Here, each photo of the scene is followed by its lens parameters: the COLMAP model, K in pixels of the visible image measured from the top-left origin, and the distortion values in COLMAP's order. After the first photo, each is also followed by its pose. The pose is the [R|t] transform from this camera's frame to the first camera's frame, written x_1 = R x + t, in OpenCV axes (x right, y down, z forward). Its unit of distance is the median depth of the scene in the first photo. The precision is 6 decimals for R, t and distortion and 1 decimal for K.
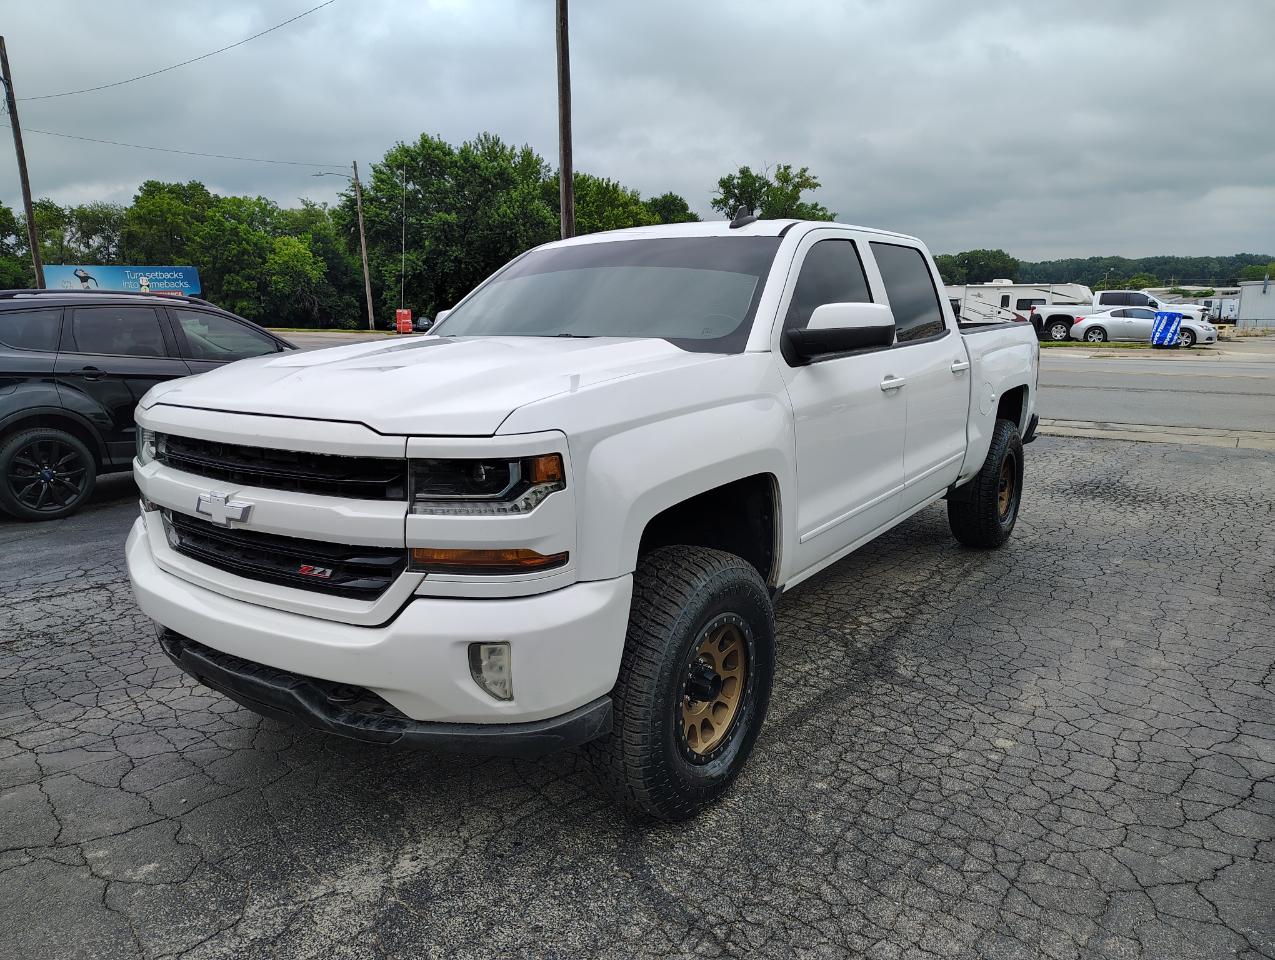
lens RADIAL K [[888.6, 0, 635.7], [0, 888.6, 482.3], [0, 0, 1]] dist [0.013688, -0.013667]
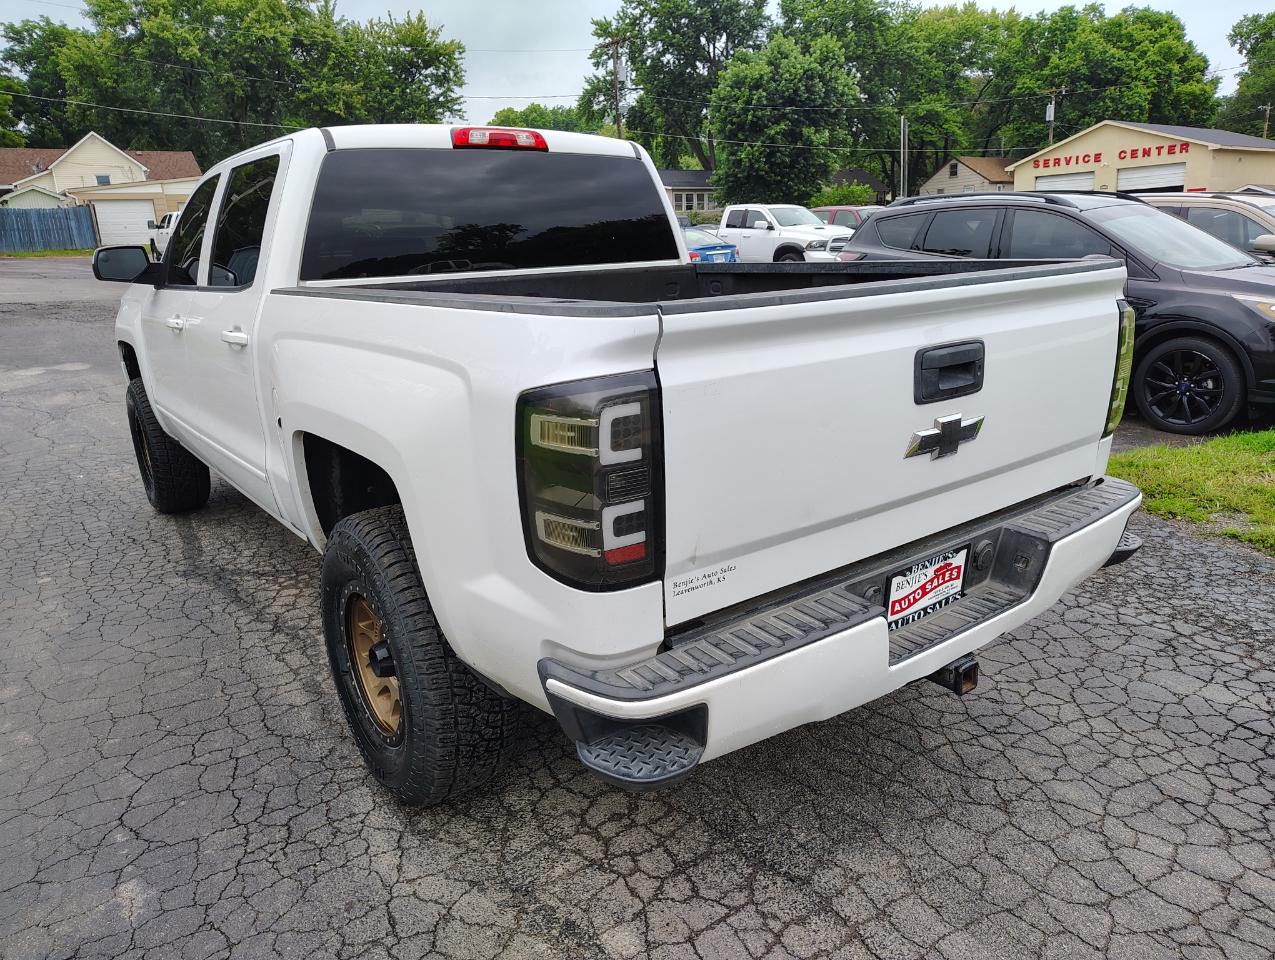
lens RADIAL K [[888.6, 0, 647.2], [0, 888.6, 485.5], [0, 0, 1]] dist [0.013688, -0.013667]
pose [[-0.304133, 0.283253, -0.909544, 0.651157], [-0.142275, 0.930558, 0.337371, -0.212715], [0.941945, 0.232011, -0.242713, 1.058891]]
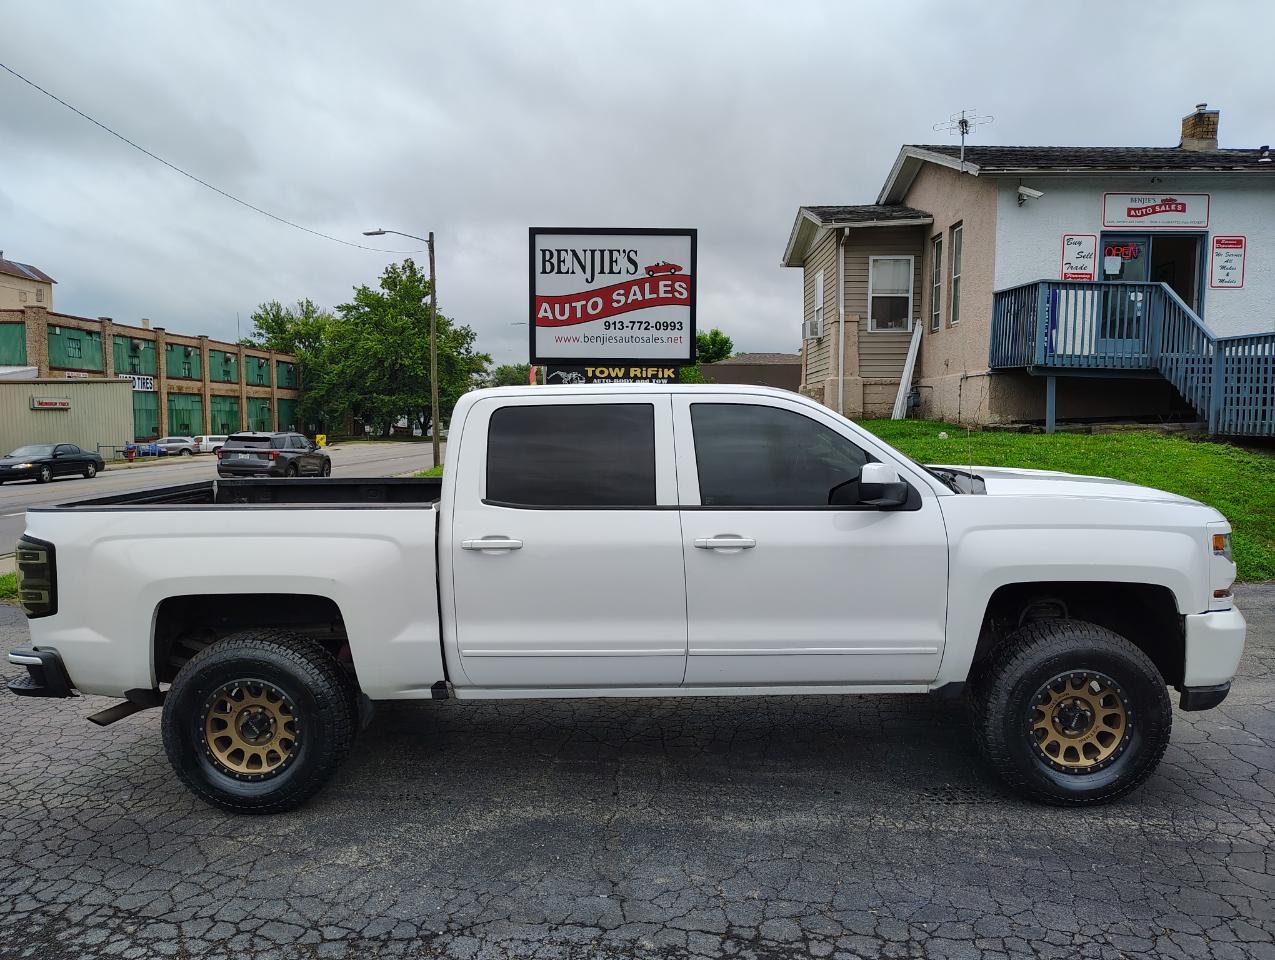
lens RADIAL K [[888.6, 0, 644.7], [0, 888.6, 480.9], [0, 0, 1]] dist [0.013688, -0.013667]
pose [[-0.561007, -0.038029, 0.826937, -0.541288], [0.184452, 0.968088, 0.169655, -0.247844], [-0.807000, 0.247708, -0.536089, 1.116515]]
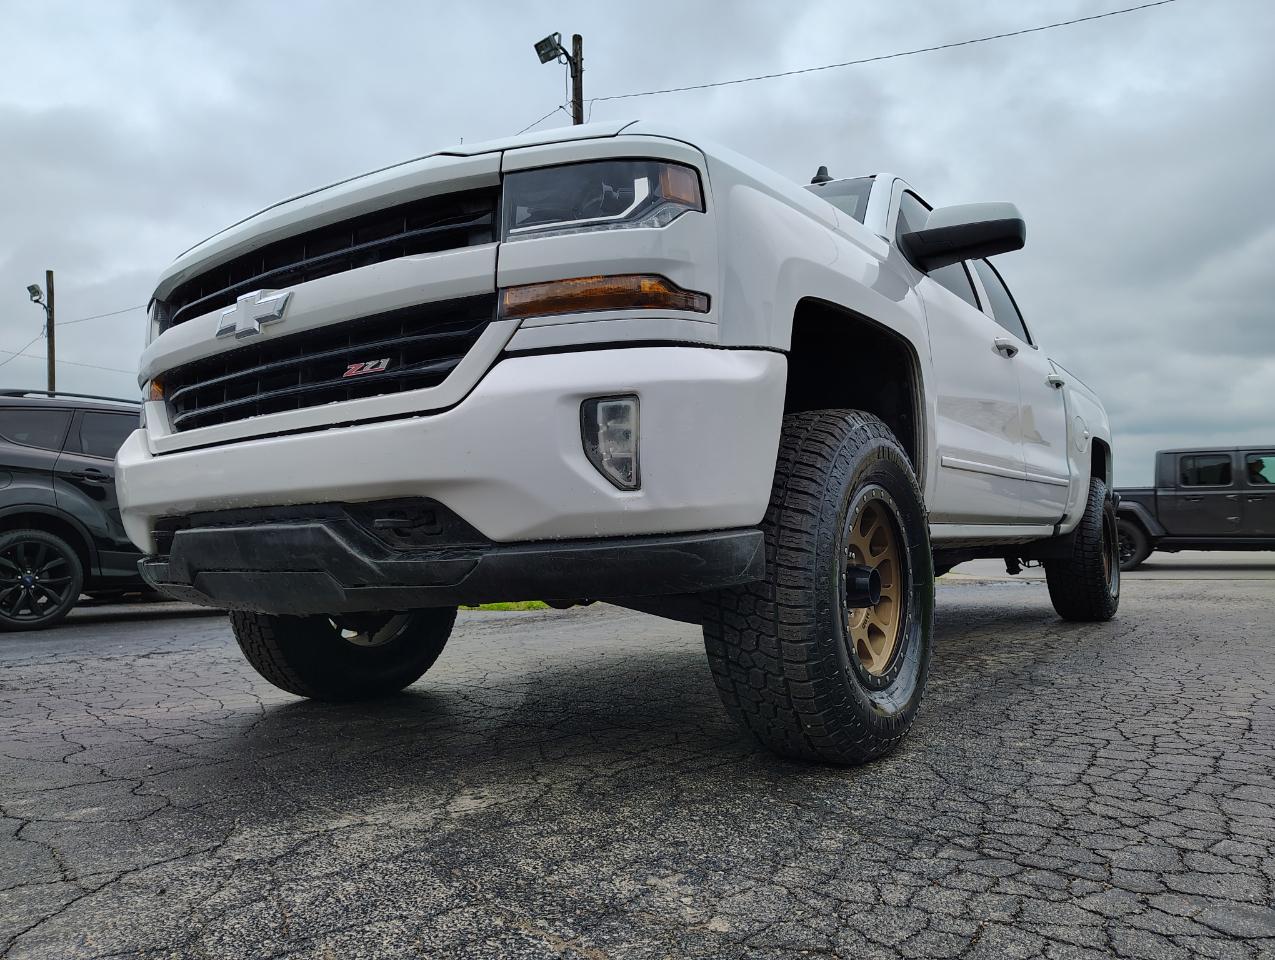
lens RADIAL K [[888.6, 0, 633.8], [0, 888.6, 484.5], [0, 0, 1]] dist [0.013688, -0.013667]
pose [[0.999880, -0.015369, 0.001940, -0.048851], [0.015341, 0.965115, -0.261378, 0.144583], [0.002145, 0.261376, 0.965235, 0.106956]]
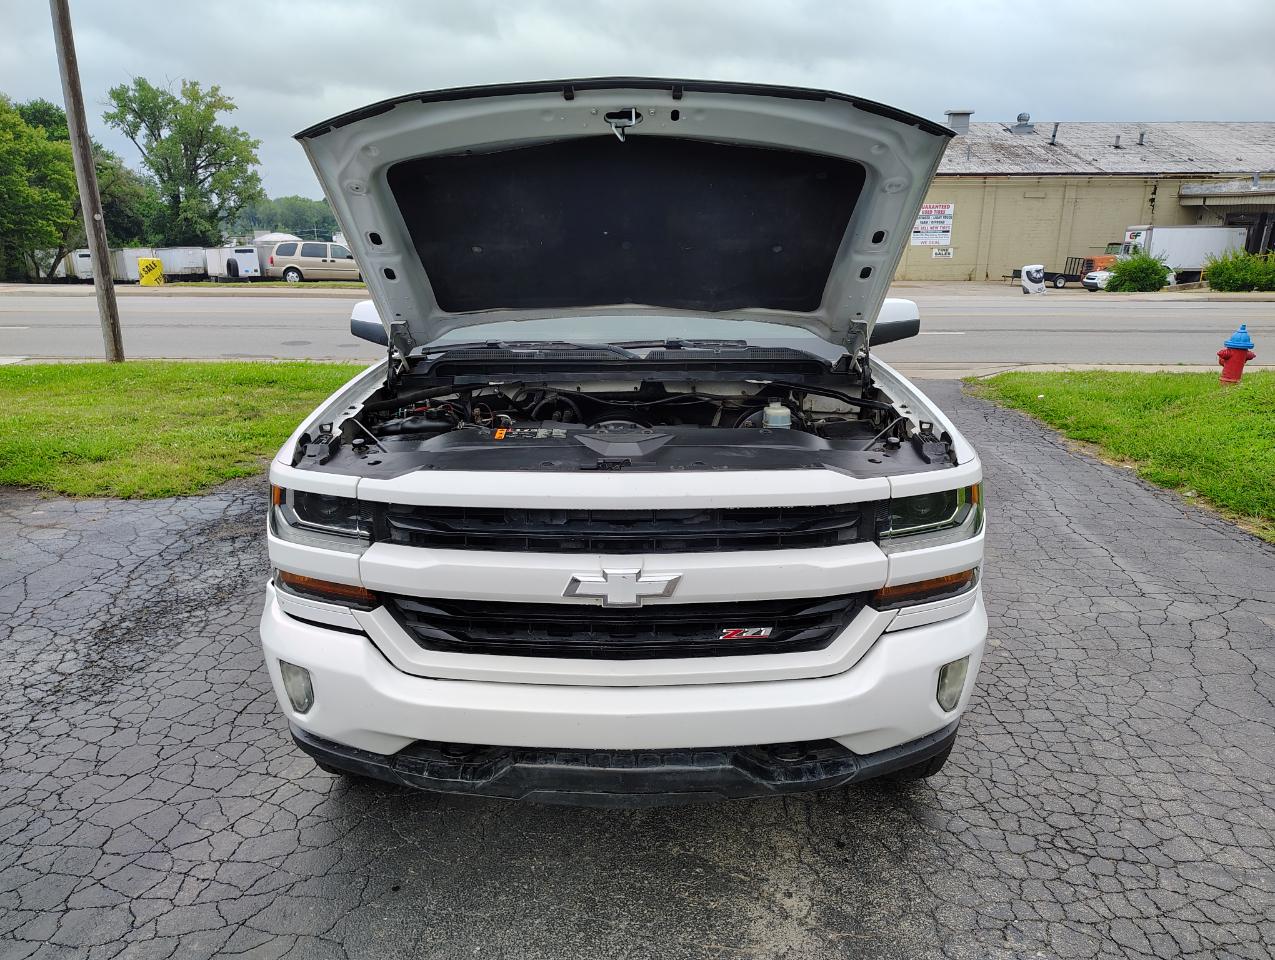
lens RADIAL K [[888.6, 0, 615.3], [0, 888.6, 488.3], [0, 0, 1]] dist [0.013688, -0.013667]
pose [[0.828837, -0.140956, 0.541442, -0.343295], [0.099555, 0.989456, 0.105190, -0.056835], [-0.550561, -0.033282, 0.834131, 0.115586]]
